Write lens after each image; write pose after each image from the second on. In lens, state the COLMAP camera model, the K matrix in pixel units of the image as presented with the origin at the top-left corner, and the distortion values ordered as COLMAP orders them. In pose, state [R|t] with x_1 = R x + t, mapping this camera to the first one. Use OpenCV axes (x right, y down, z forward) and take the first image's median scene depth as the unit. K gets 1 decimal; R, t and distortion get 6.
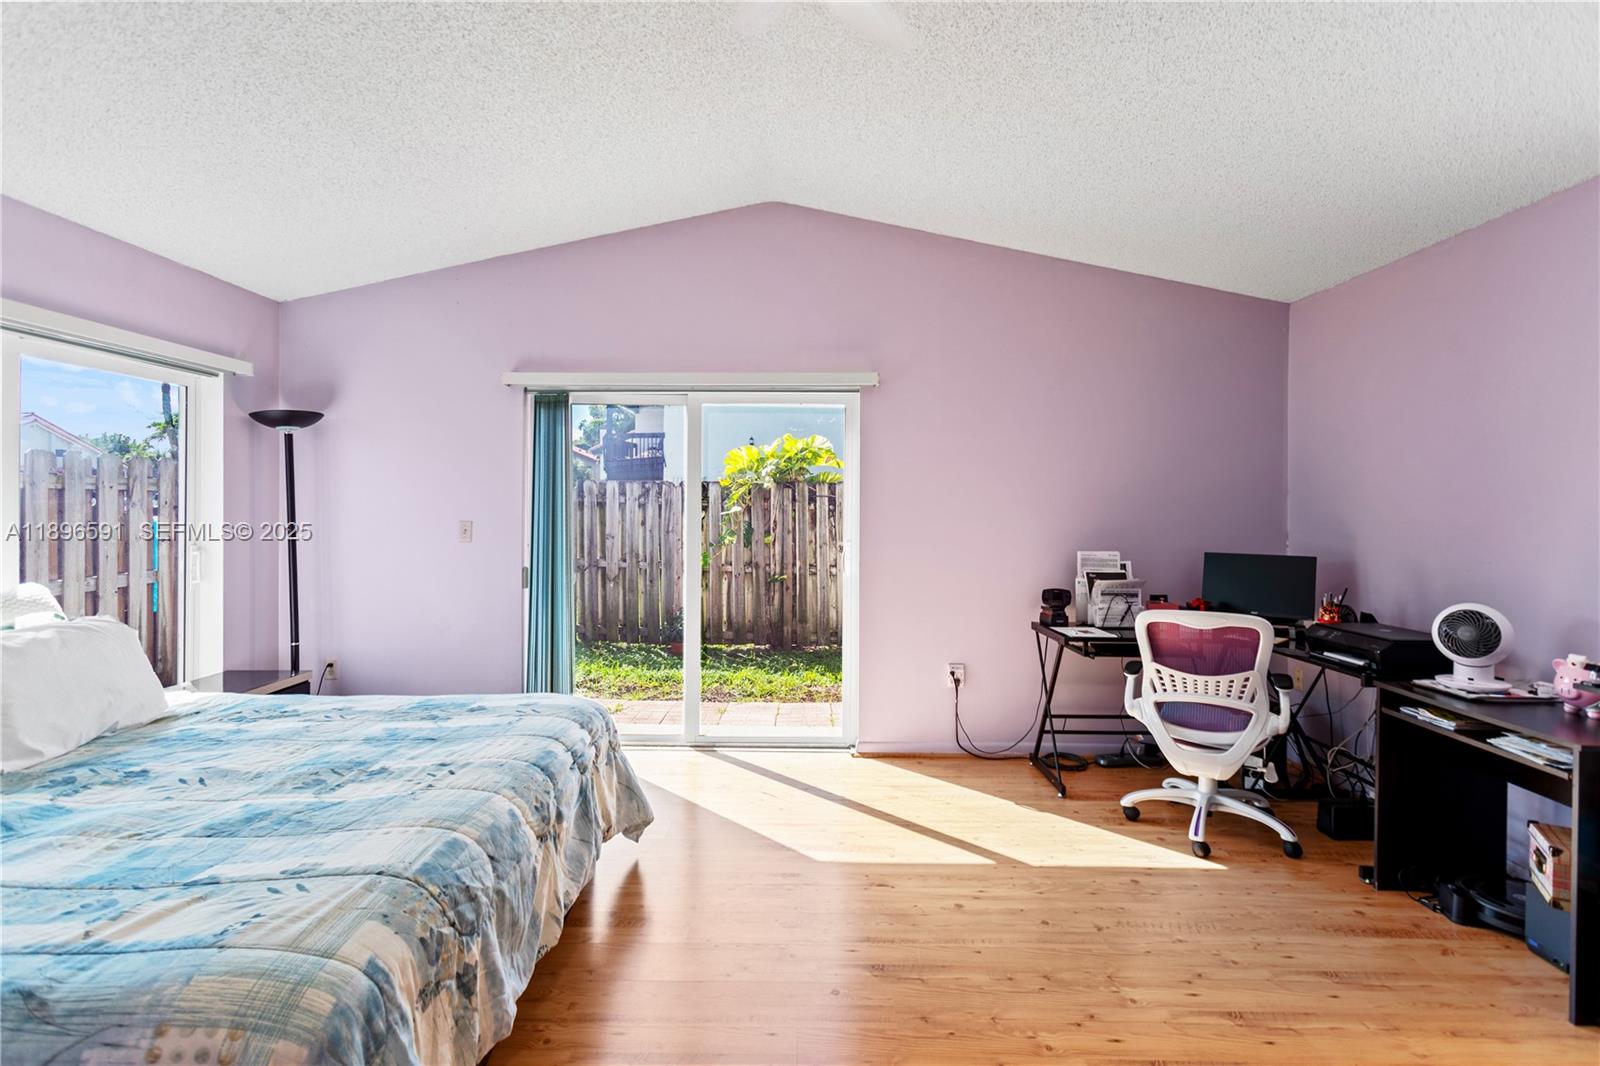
lens RADIAL K [[769.5, 0, 801.9], [0, 769.5, 506.1], [0, 0, 1]] dist [0.002129, -0.001159]
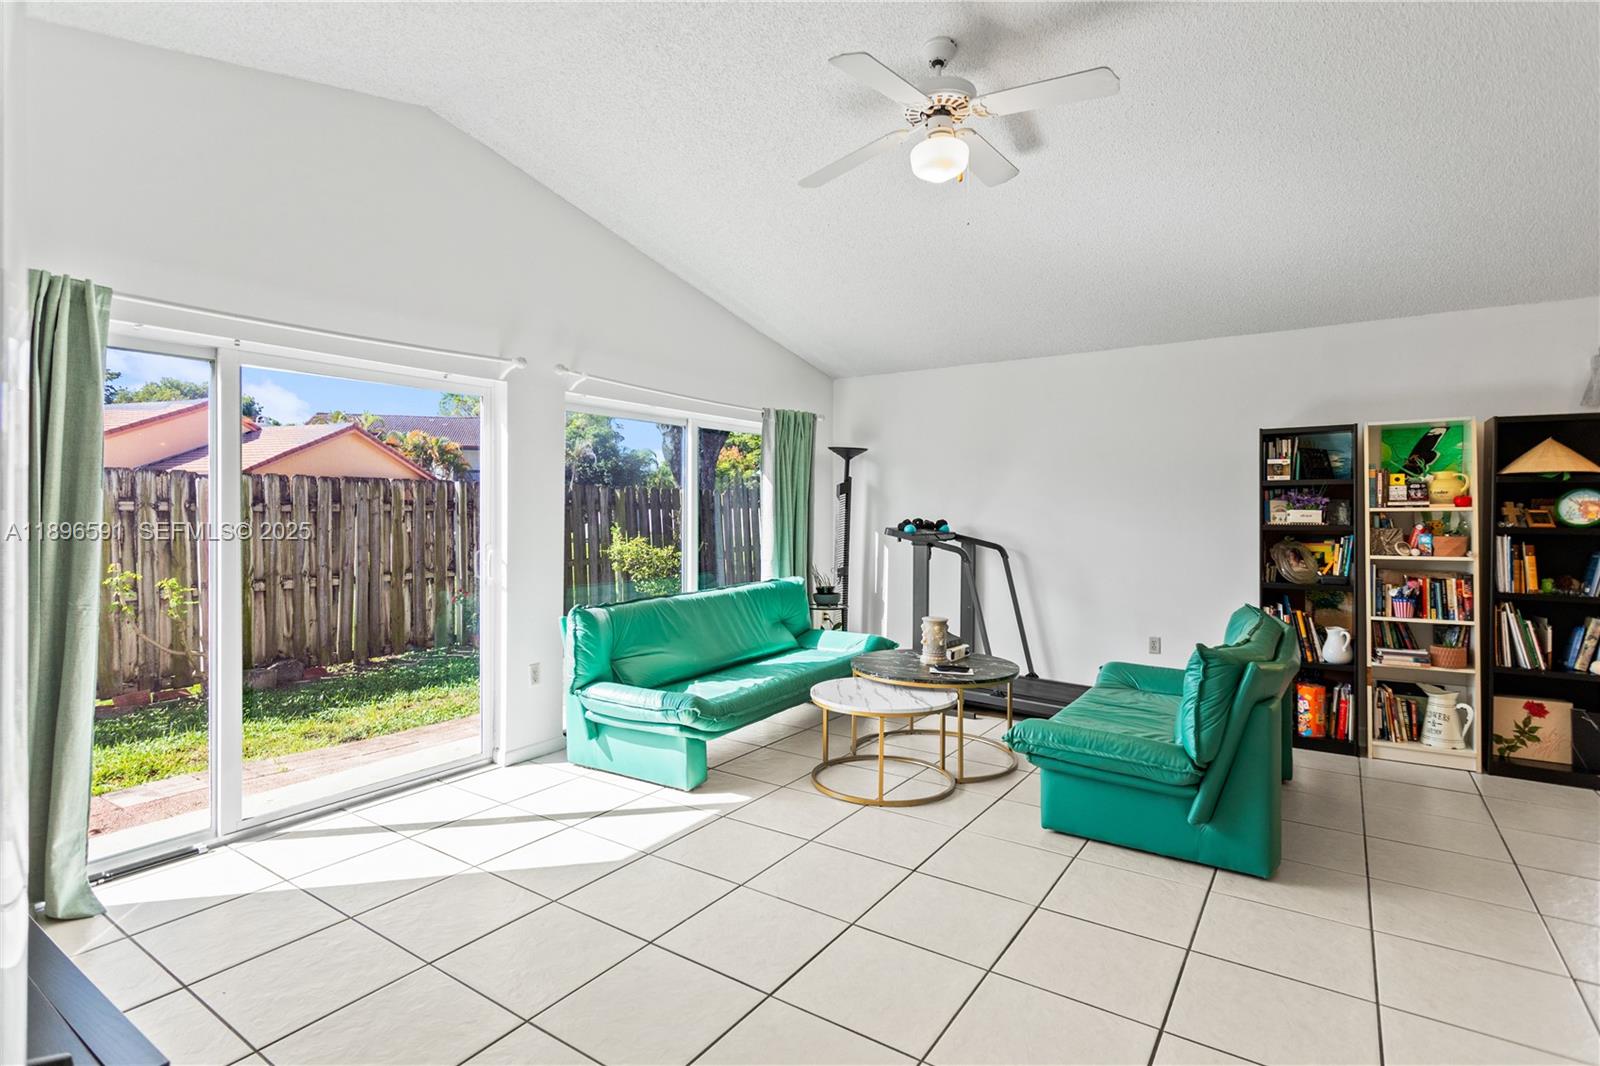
lens RADIAL K [[769.5, 0, 789.7], [0, 769.5, 521.9], [0, 0, 1]] dist [0.002129, -0.001159]
pose [[0.578881, -0.015759, 0.815260, -0.601281], [0.001354, 0.999830, 0.018366, -0.005779], [-0.815411, -0.009528, 0.578804, 0.179472]]
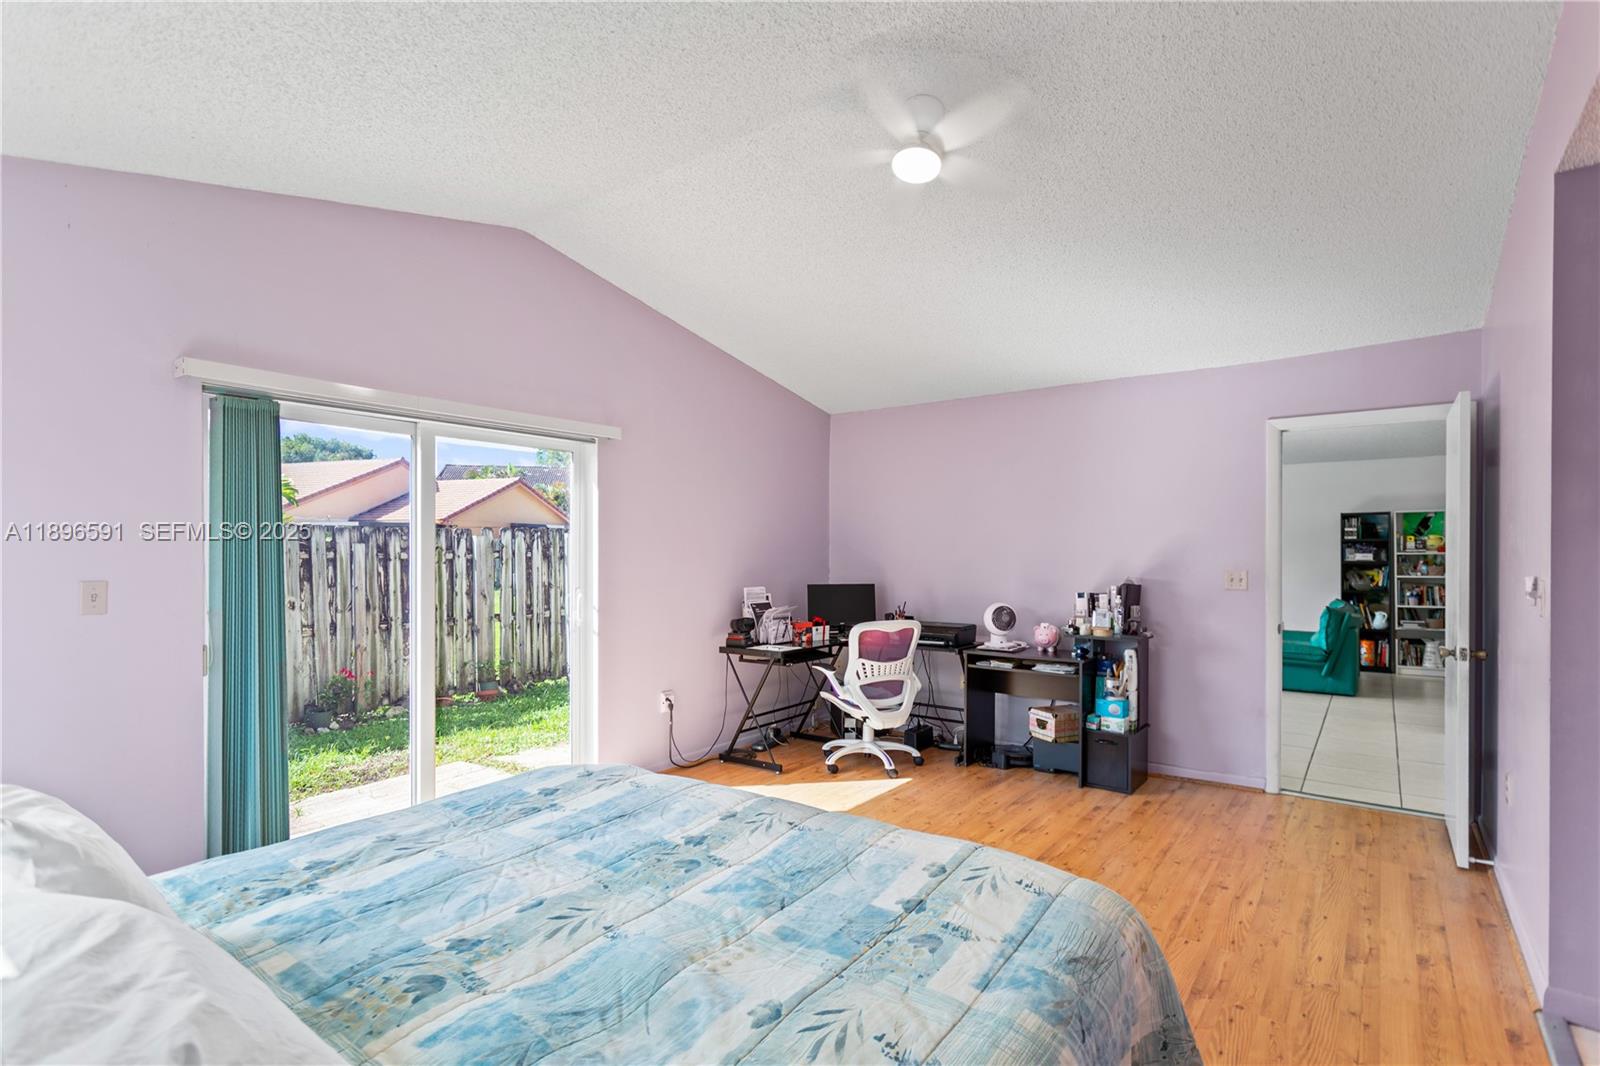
lens RADIAL K [[769.5, 0, 791.6], [0, 769.5, 563.5], [0, 0, 1]] dist [0.002129, -0.001159]
pose [[0.604678, -0.018000, 0.796267, -0.647552], [0.003792, 0.999798, 0.019721, -0.006344], [-0.796461, -0.008905, 0.604624, 0.179746]]
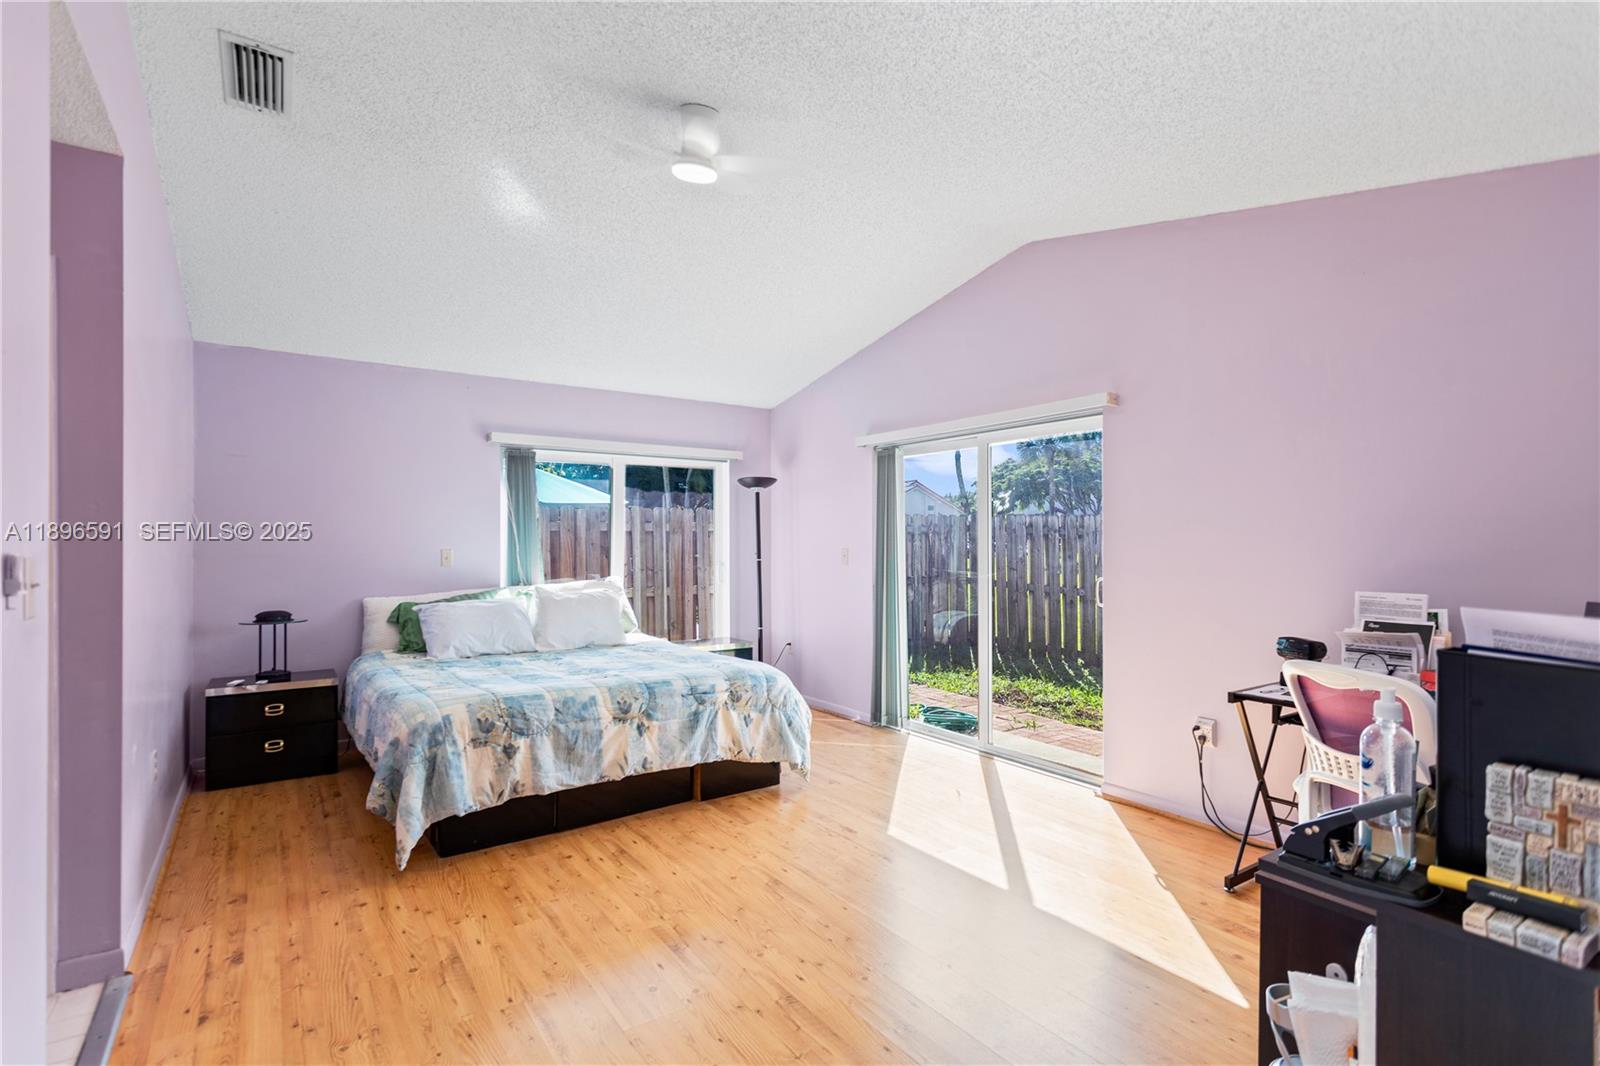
lens RADIAL K [[769.5, 0, 799.3], [0, 769.5, 536.5], [0, 0, 1]] dist [0.002129, -0.001159]
pose [[0.581225, -0.009551, -0.813687, 0.689115], [0.001634, 0.999943, -0.010571, 0.014767], [0.813741, 0.004815, 0.581207, 0.155693]]
